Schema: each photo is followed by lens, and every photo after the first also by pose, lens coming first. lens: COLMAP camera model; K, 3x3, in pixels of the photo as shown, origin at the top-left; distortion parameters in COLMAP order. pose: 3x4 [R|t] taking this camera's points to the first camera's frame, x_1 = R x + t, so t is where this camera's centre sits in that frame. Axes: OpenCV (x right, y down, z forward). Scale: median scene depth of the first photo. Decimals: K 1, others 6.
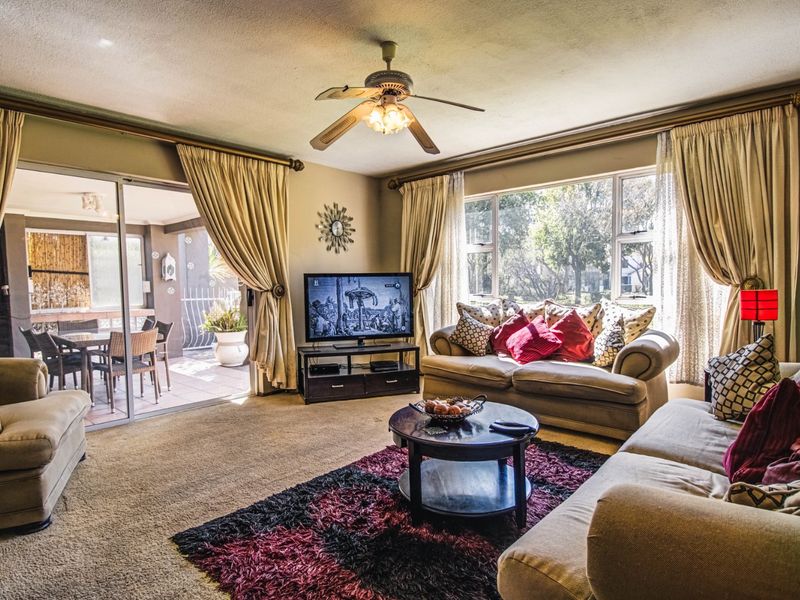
lens RADIAL K [[455.1, 0, 399.1], [0, 455.1, 308.9], [0, 0, 1]] dist [-0.002307, -0.000837]
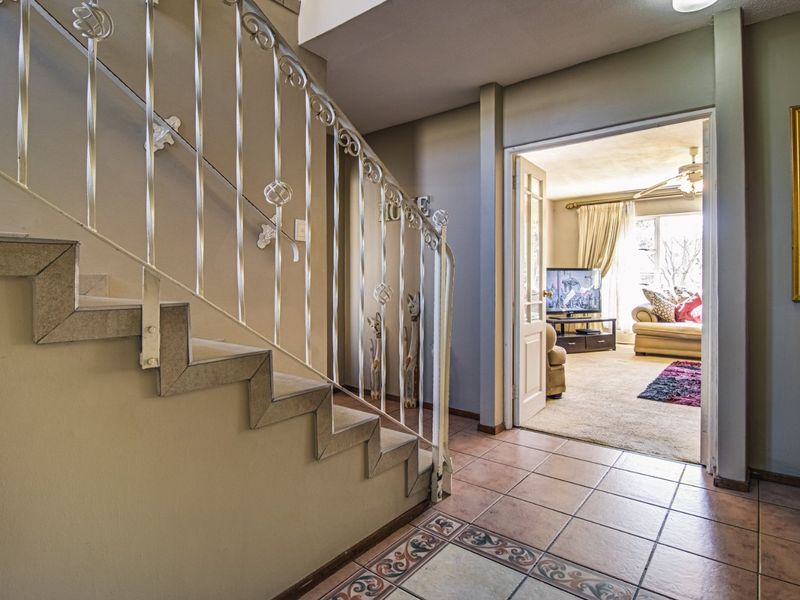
lens RADIAL K [[444.0, 0, 398.1], [0, 444.0, 278.5], [0, 0, 1]] dist [-0.004173, -0.014097]
pose [[0.997986, 0.011506, 0.062379, -0.829684], [-0.008060, 0.998442, -0.055213, 0.043294], [-0.062917, 0.054599, 0.996524, -0.436770]]
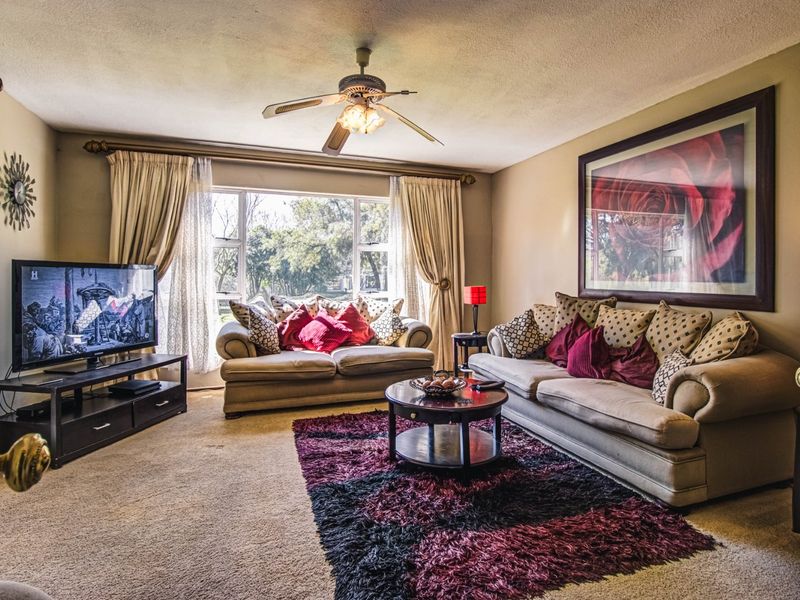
lens RADIAL K [[444.0, 0, 398.1], [0, 444.0, 278.5], [0, 0, 1]] dist [-0.004173, -0.014097]
pose [[0.480863, 0.017666, 0.876618, -0.532138], [0.040052, 0.998311, -0.042089, -0.007447], [-0.875880, 0.055349, 0.479343, 0.291438]]
